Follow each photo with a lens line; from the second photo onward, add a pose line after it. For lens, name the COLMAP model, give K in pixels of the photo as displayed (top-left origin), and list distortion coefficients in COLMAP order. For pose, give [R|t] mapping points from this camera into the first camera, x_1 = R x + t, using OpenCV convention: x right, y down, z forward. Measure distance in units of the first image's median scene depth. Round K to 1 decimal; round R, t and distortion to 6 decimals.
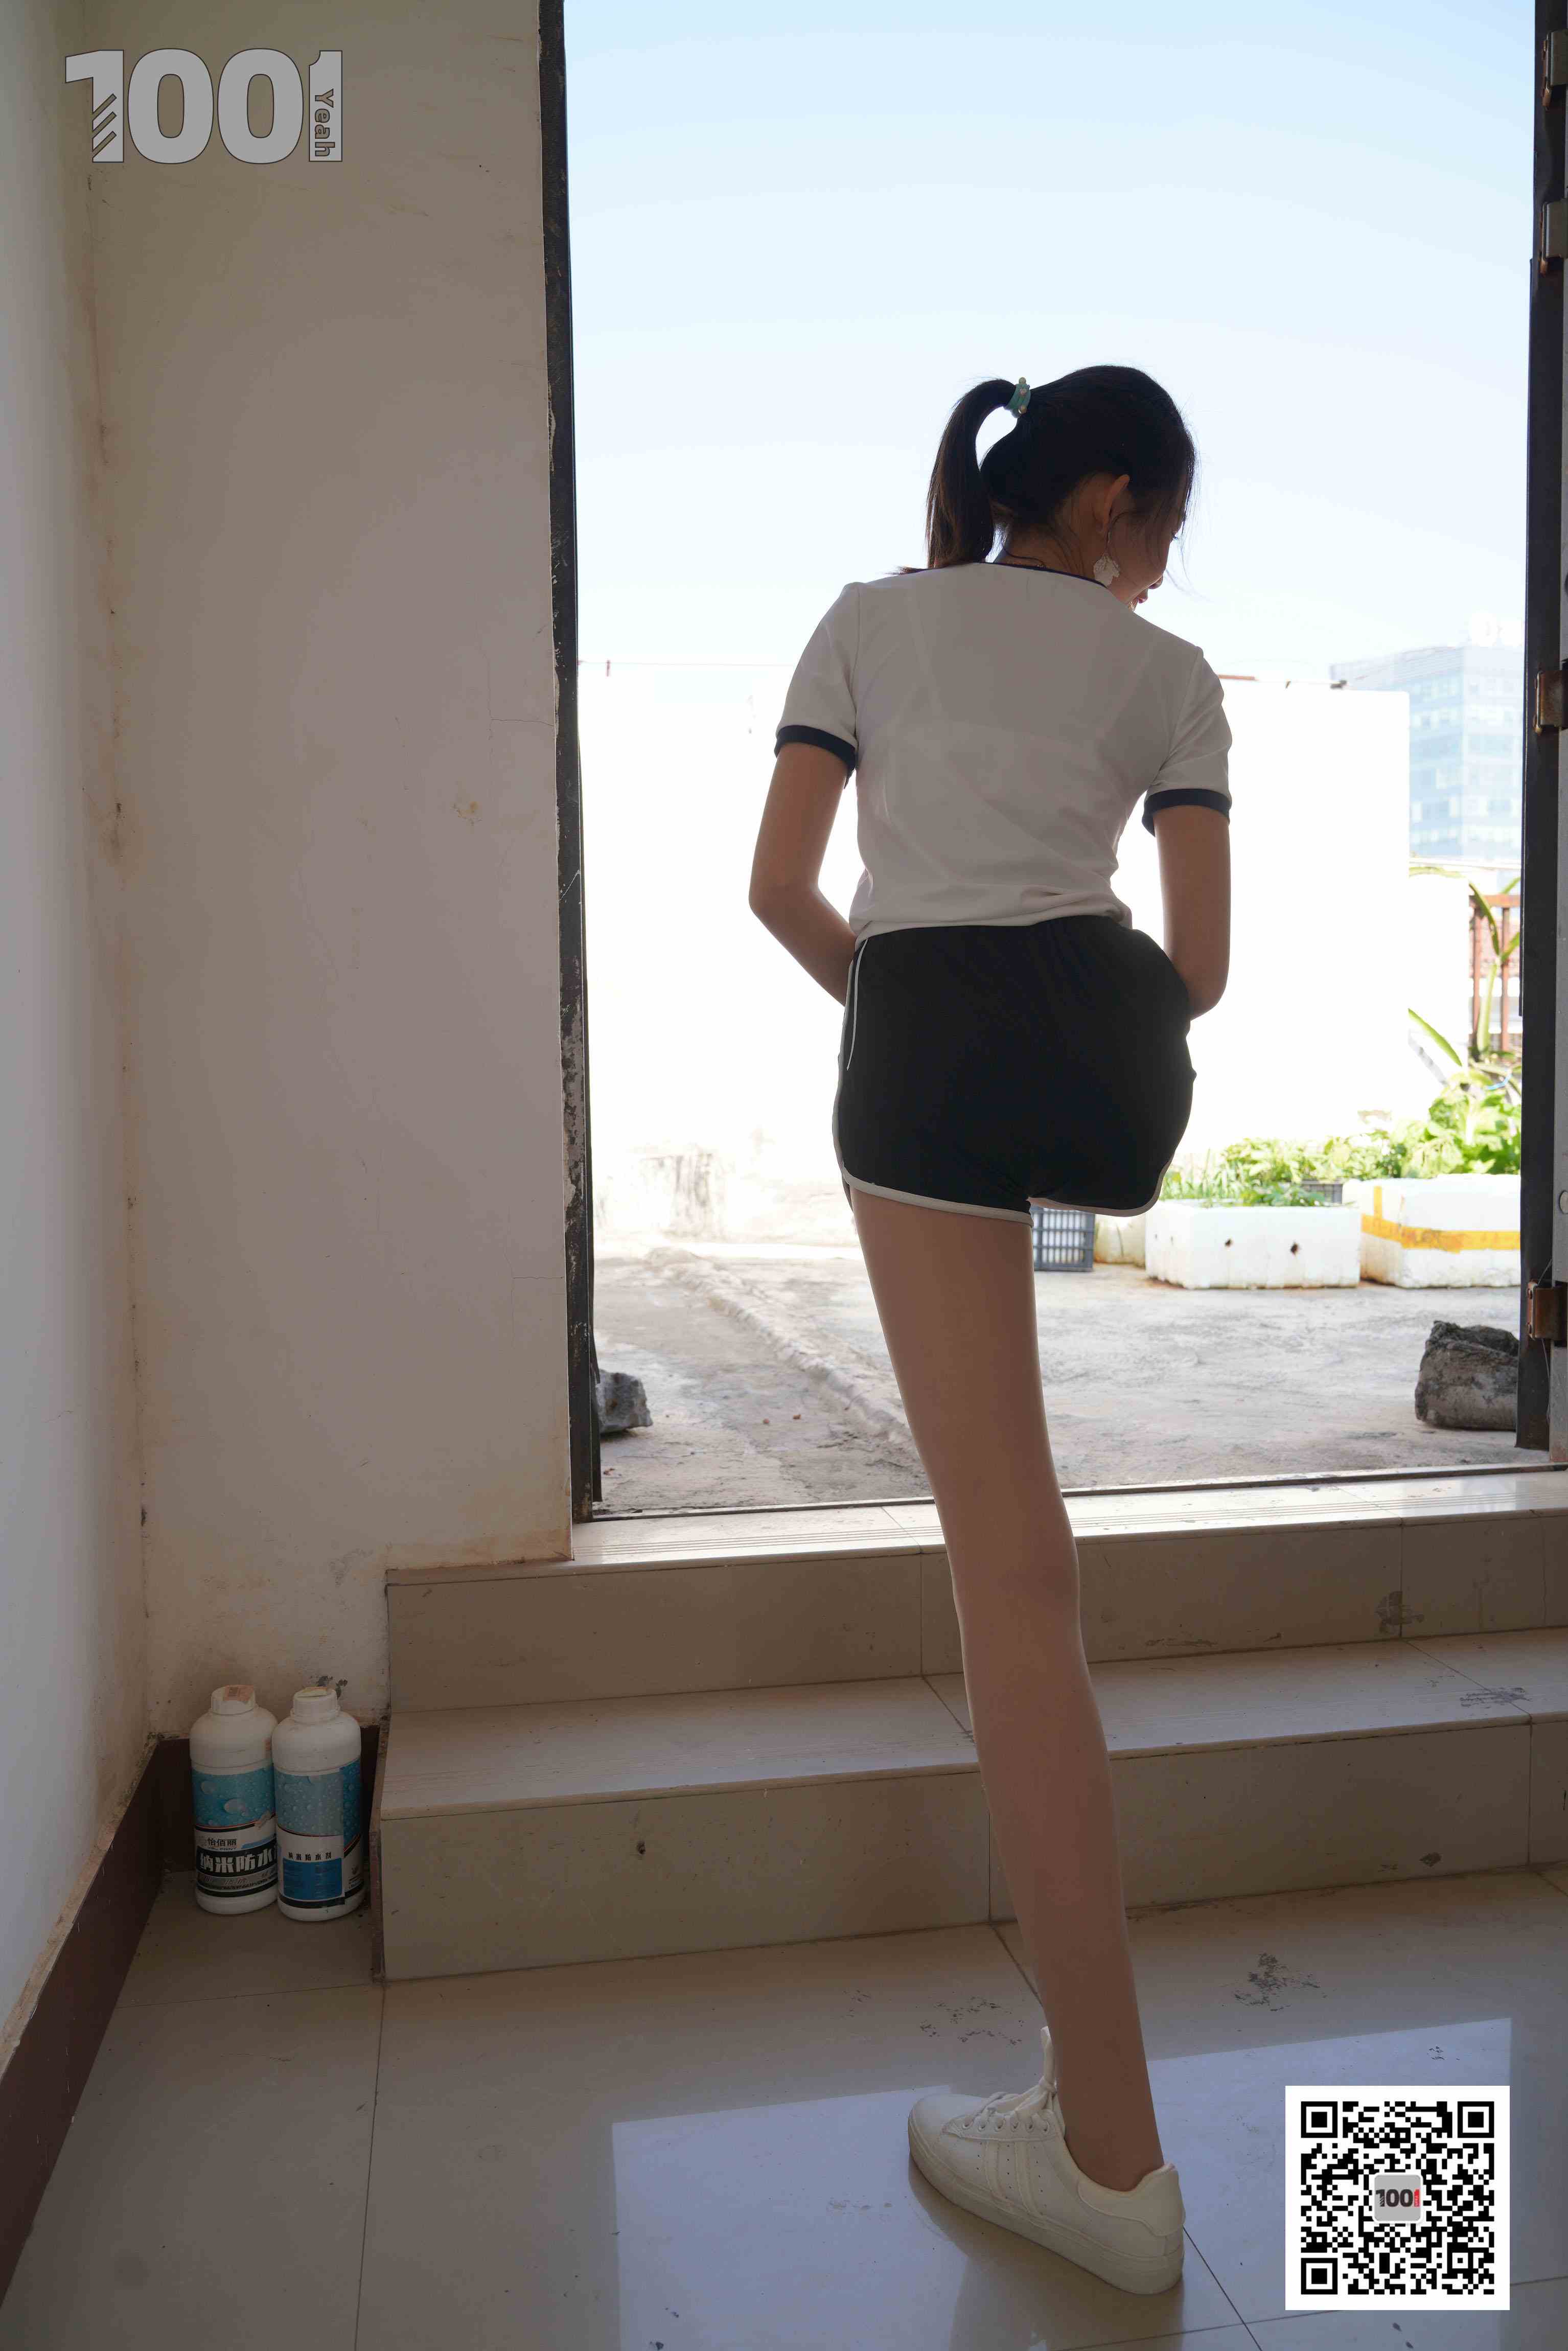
lens RADIAL K [[1789.7, 0, 776.4], [0, 1789.7, 1190.8], [0, 0, 1]] dist [-0.014791, 0.002737]
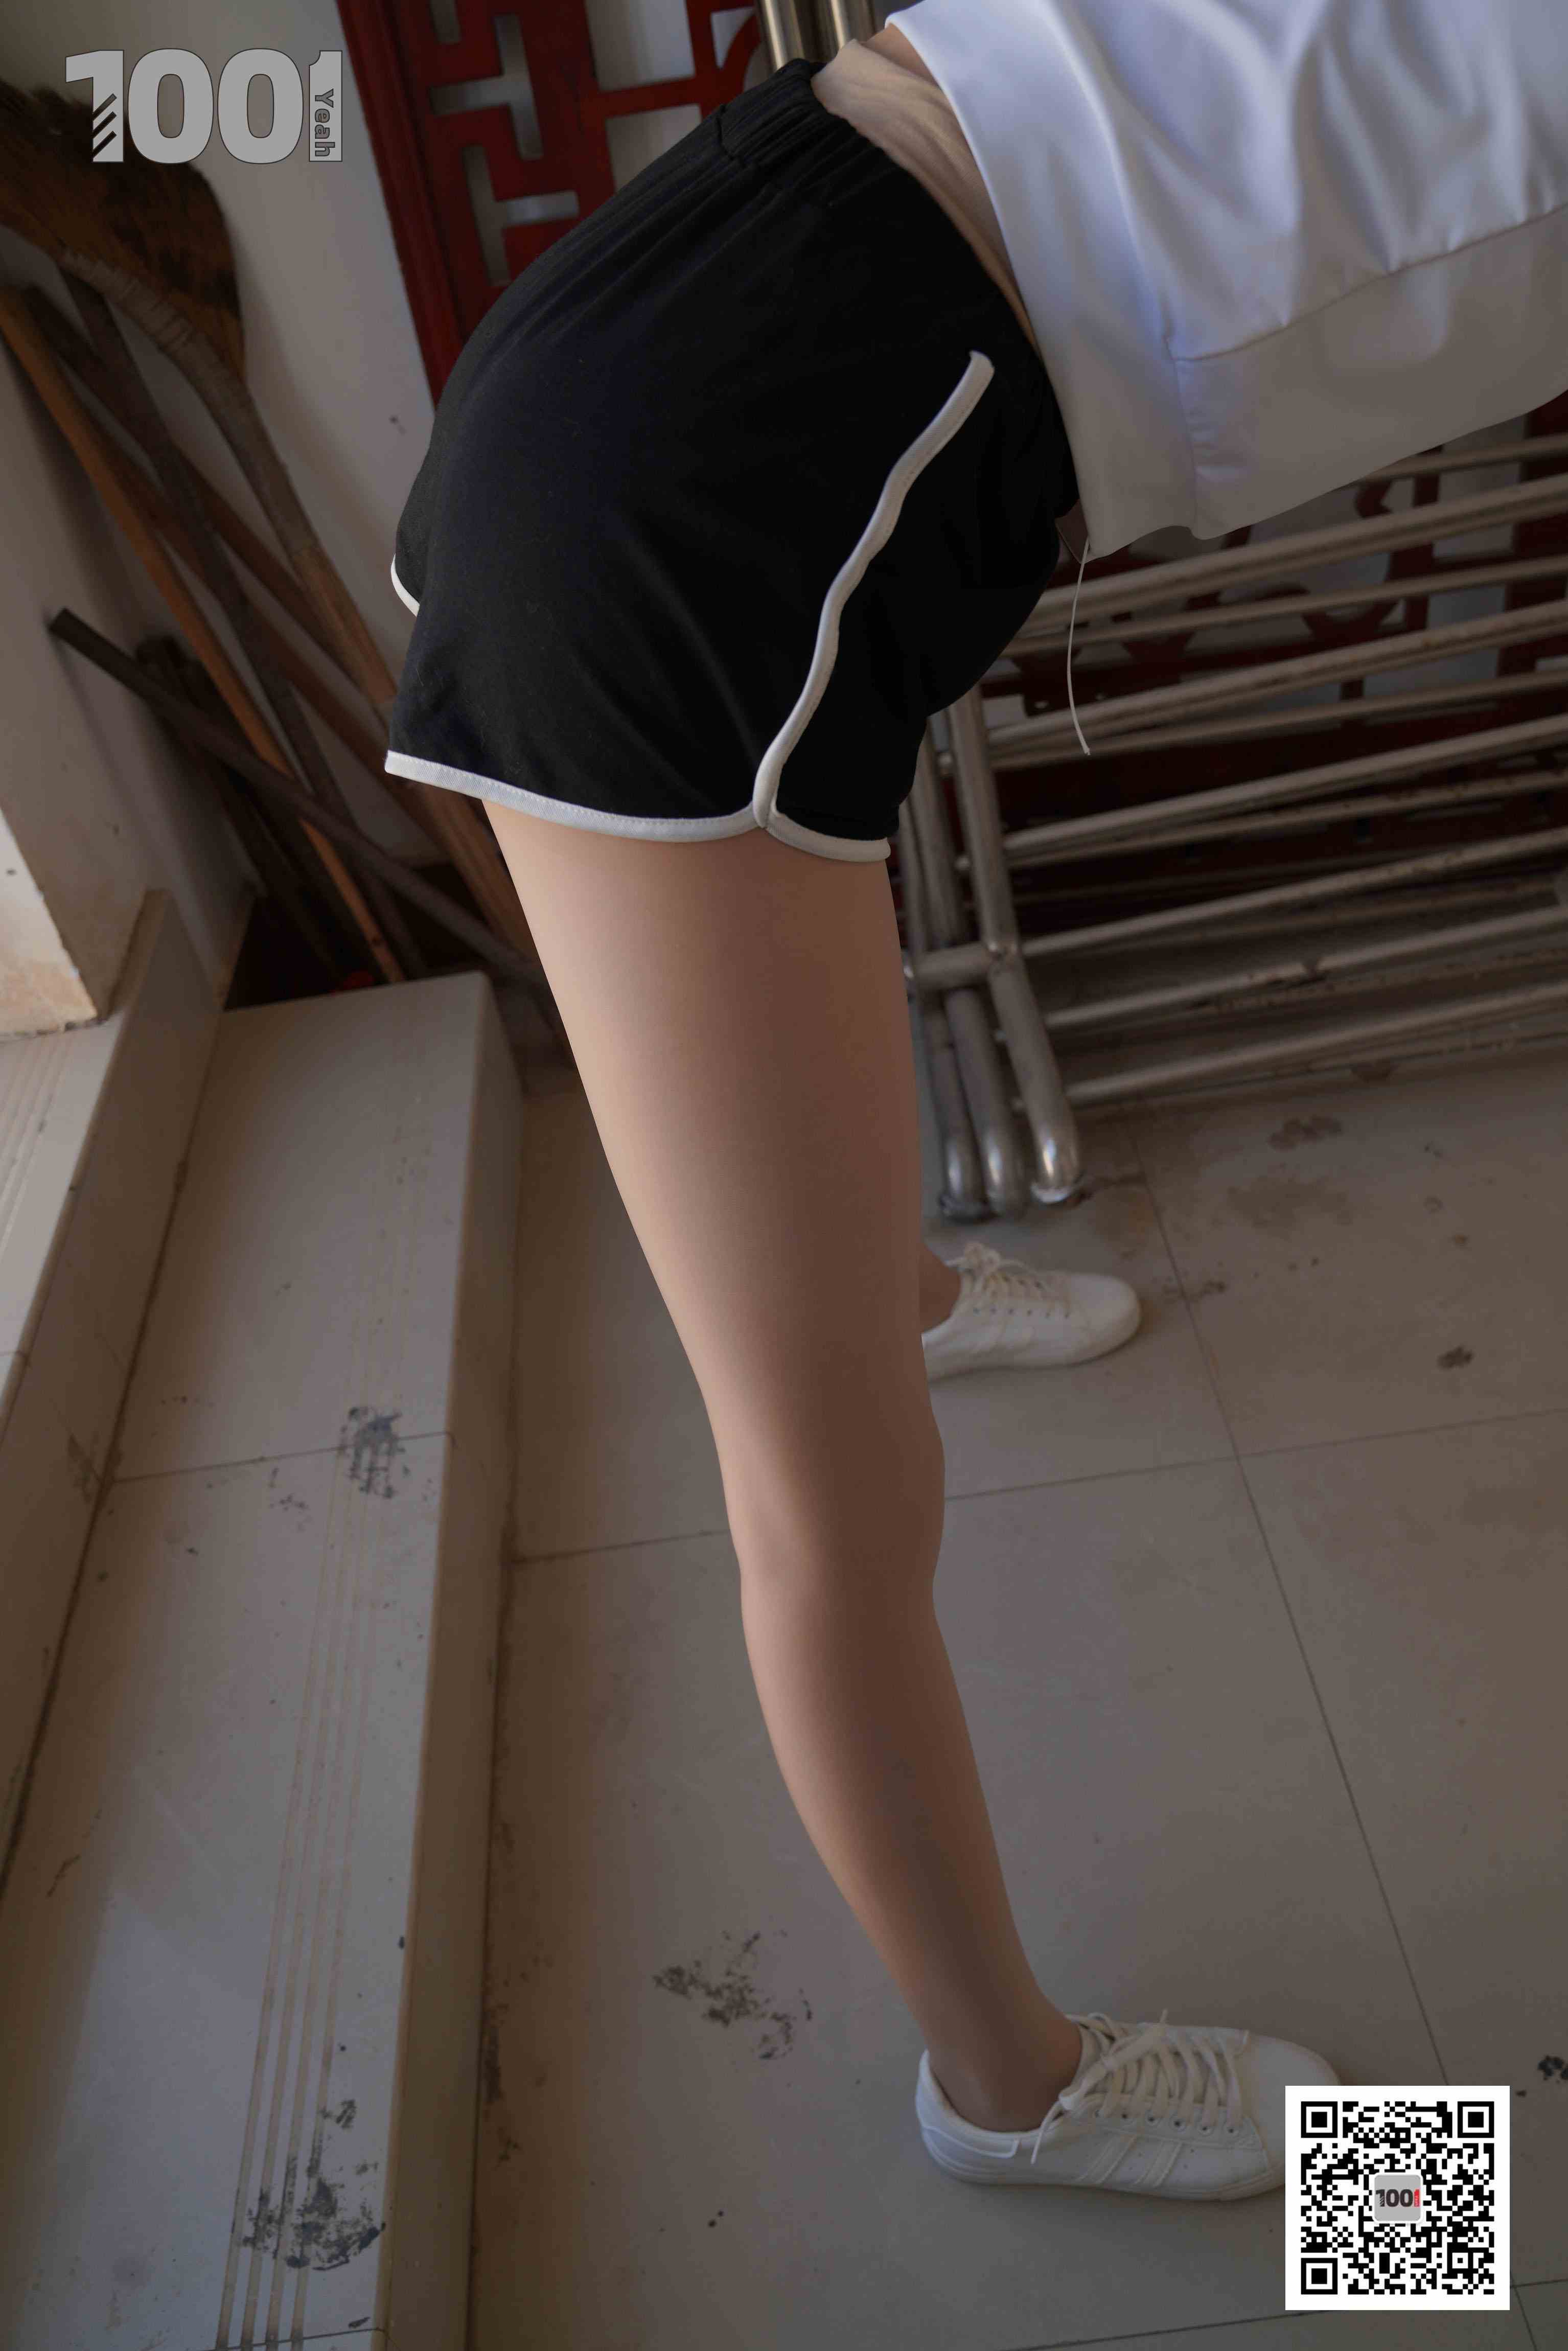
lens RADIAL K [[1852.8, 0, 780.1], [0, 1852.8, 1177.9], [0, 0, 1]] dist [-0.013040, 0.014293]
pose [[0.099825, -0.666657, 0.738650, -0.032189], [0.194334, 0.741124, 0.642627, -0.196415], [-0.975843, 0.079395, 0.203537, 0.626792]]
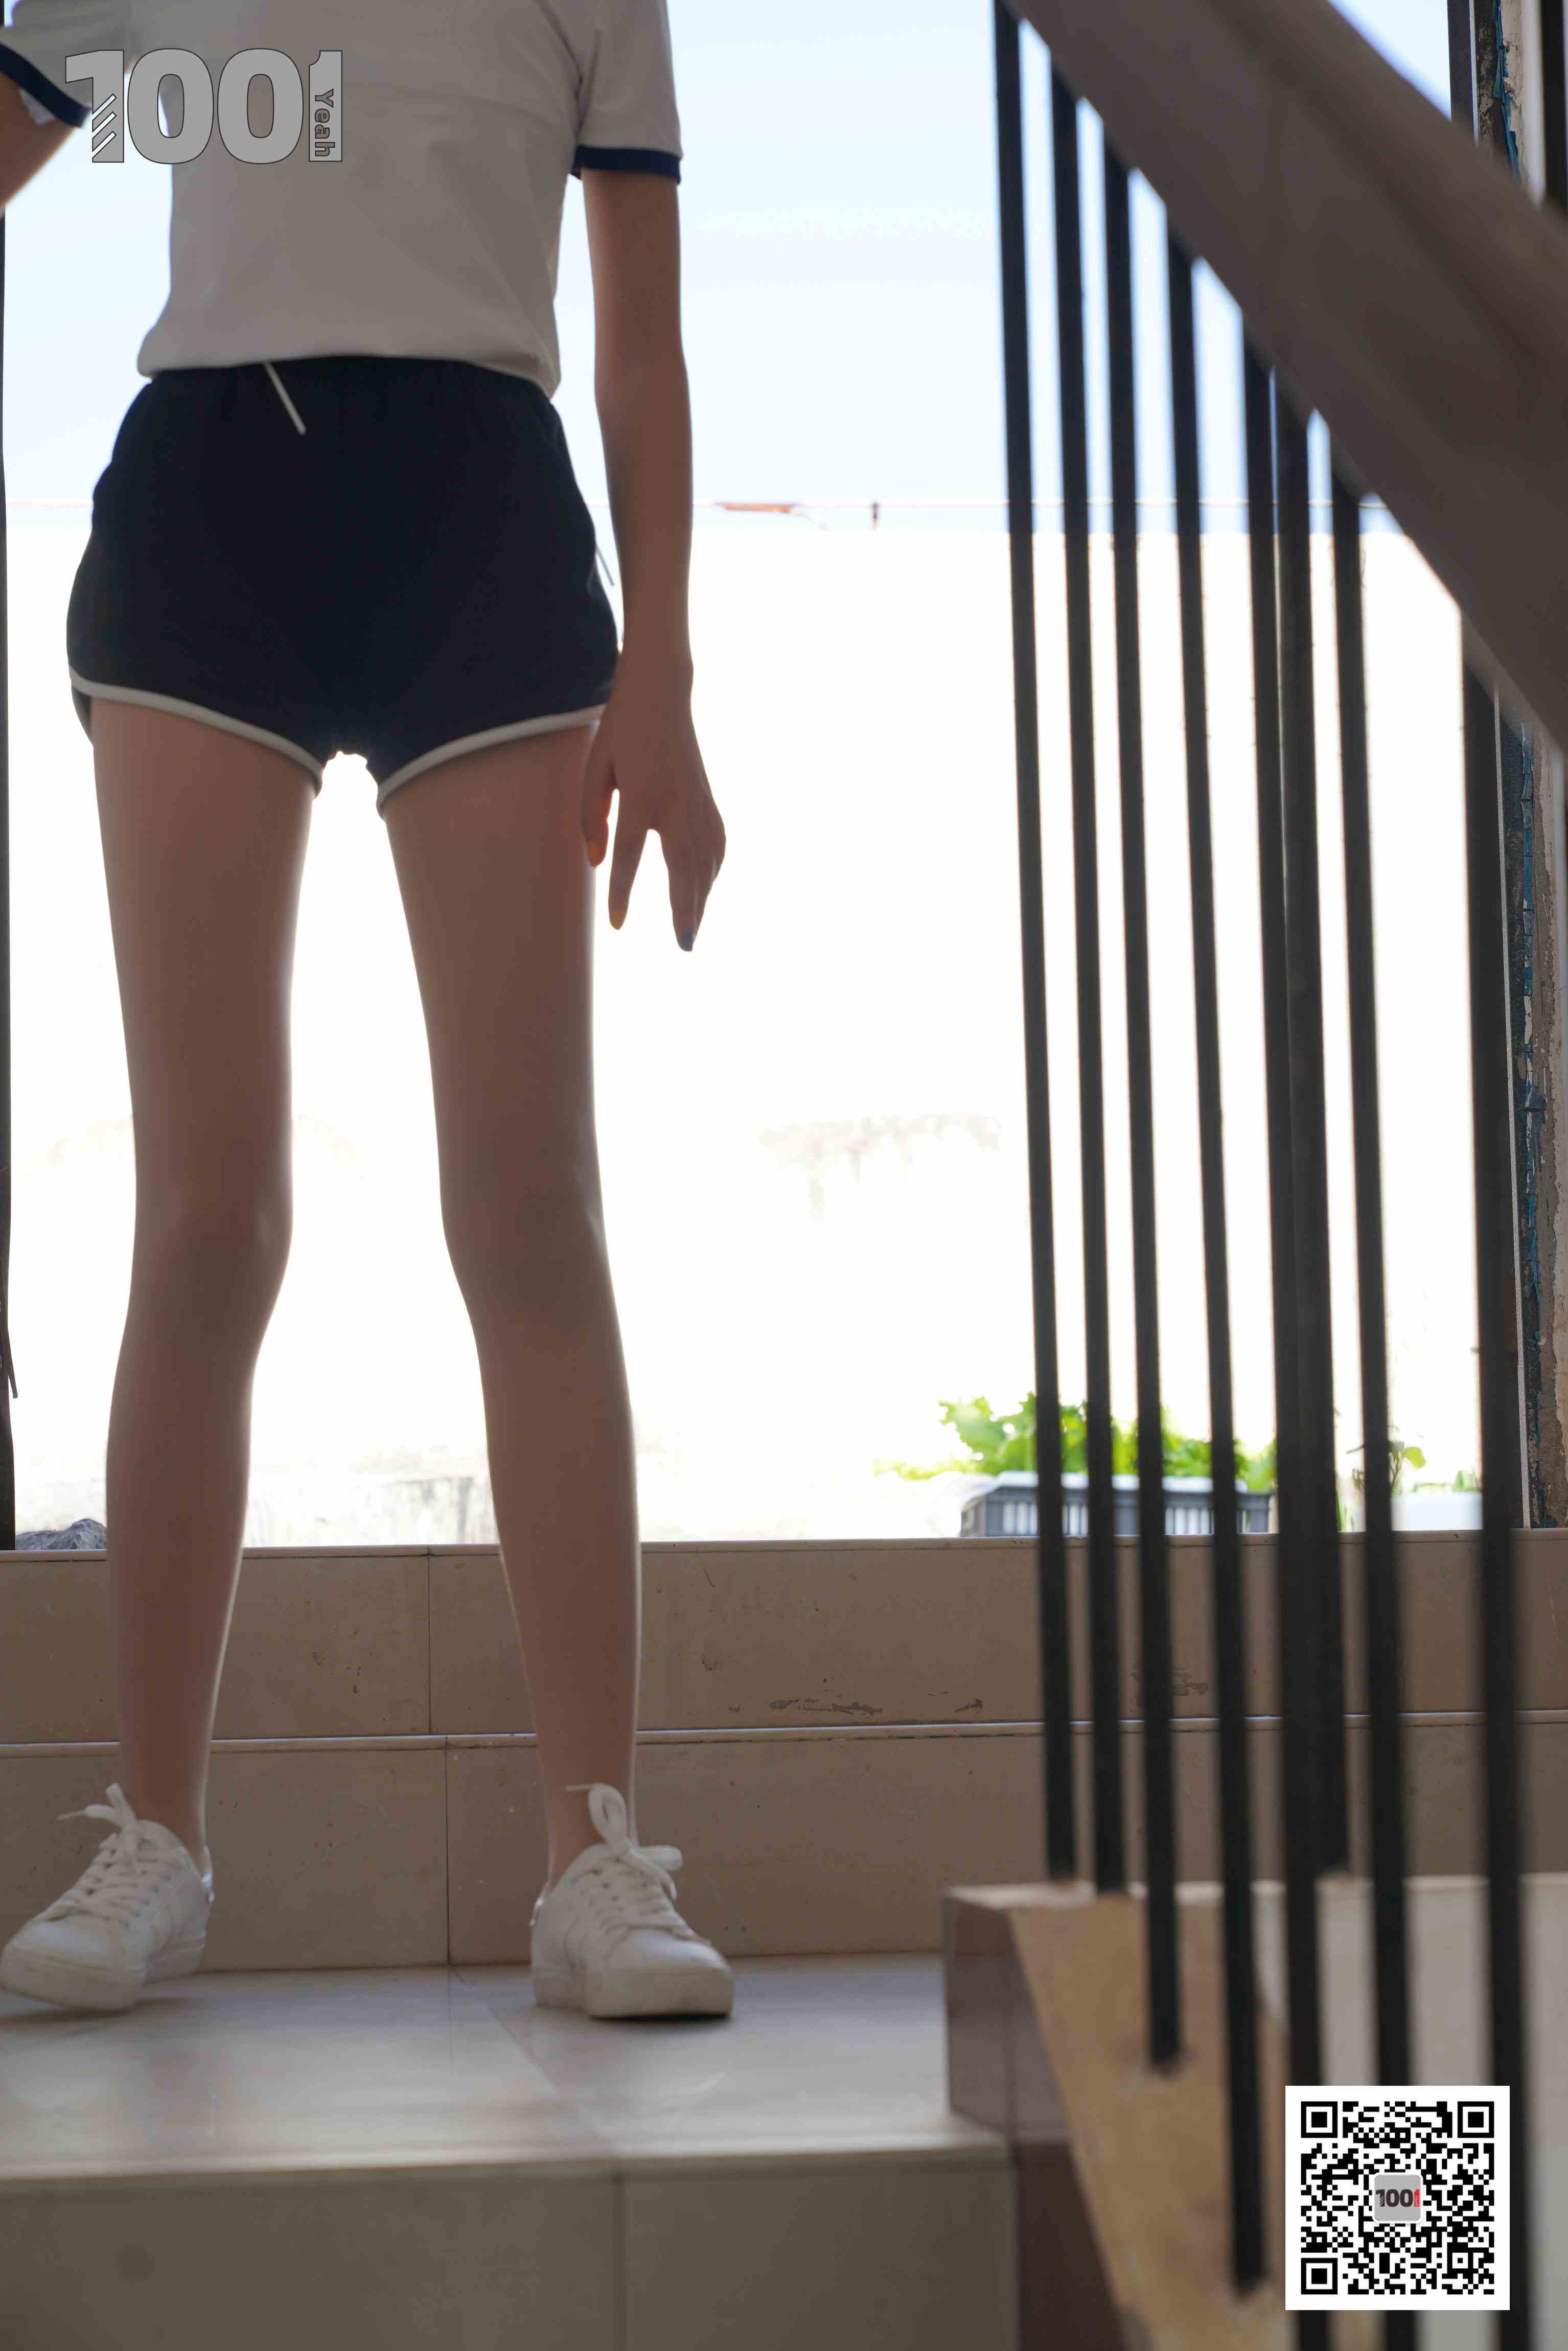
lens RADIAL K [[4637.2, 0, 773.7], [0, 4637.2, 1170.7], [0, 0, 1]] dist [0.027692, -0.105630]
pose [[0.998353, -0.014230, -0.055584, 0.299665], [0.004376, 0.984819, -0.173527, 0.349205], [0.057209, 0.172998, 0.983259, -0.750027]]
